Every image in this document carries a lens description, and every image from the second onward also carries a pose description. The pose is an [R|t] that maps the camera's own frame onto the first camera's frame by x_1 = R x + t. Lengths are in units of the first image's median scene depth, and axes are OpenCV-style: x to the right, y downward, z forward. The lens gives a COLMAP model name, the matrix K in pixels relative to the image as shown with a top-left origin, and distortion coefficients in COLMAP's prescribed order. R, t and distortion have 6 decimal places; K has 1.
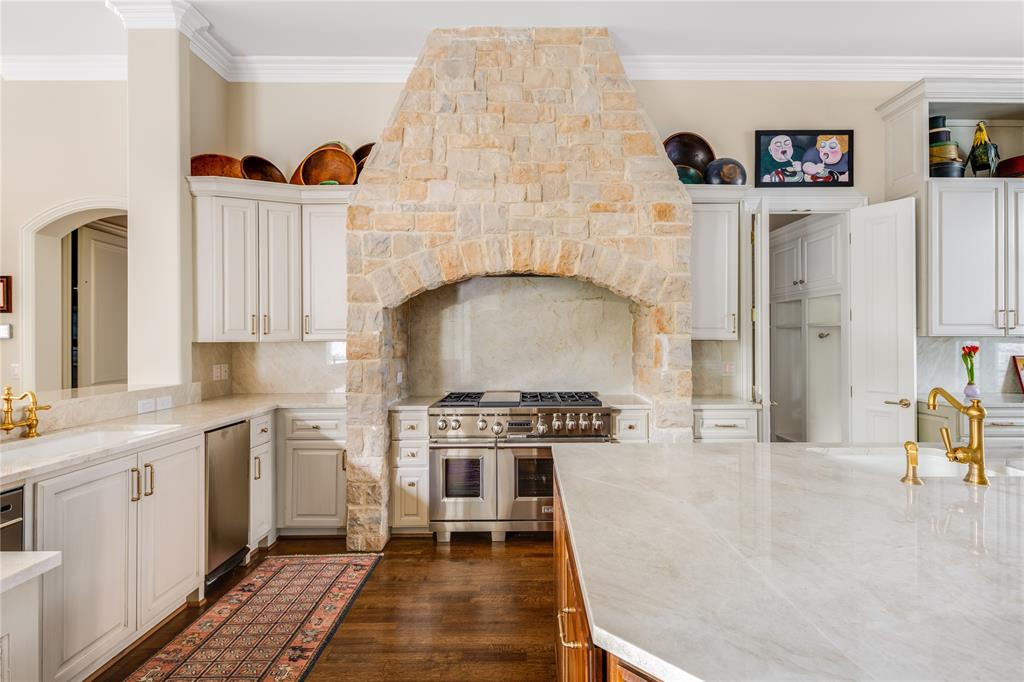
lens RADIAL K [[486.5, 0, 516.2], [0, 486.5, 333.8], [0, 0, 1]] dist [0.003820, -0.001080]
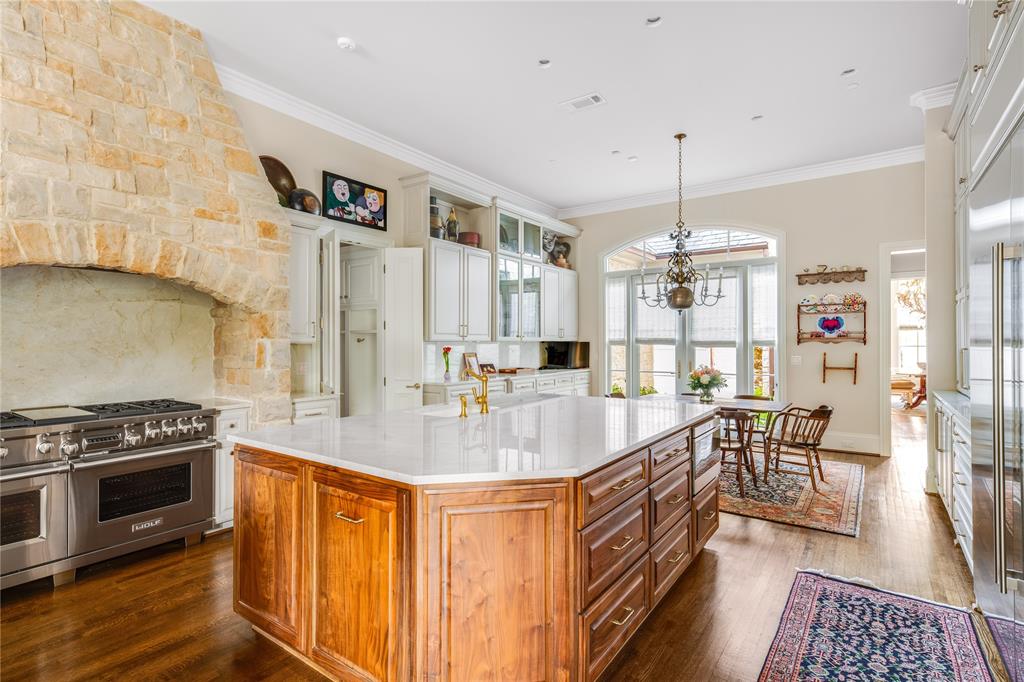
lens RADIAL K [[497.6, 0, 507.2], [0, 497.6, 341.2], [0, 0, 1]] dist [-0.000451, -0.000353]
pose [[0.593361, 0.002786, 0.804932, -0.269618], [-0.007312, 0.999971, 0.001928, 0.000787], [-0.804903, -0.007029, 0.593364, -0.120664]]
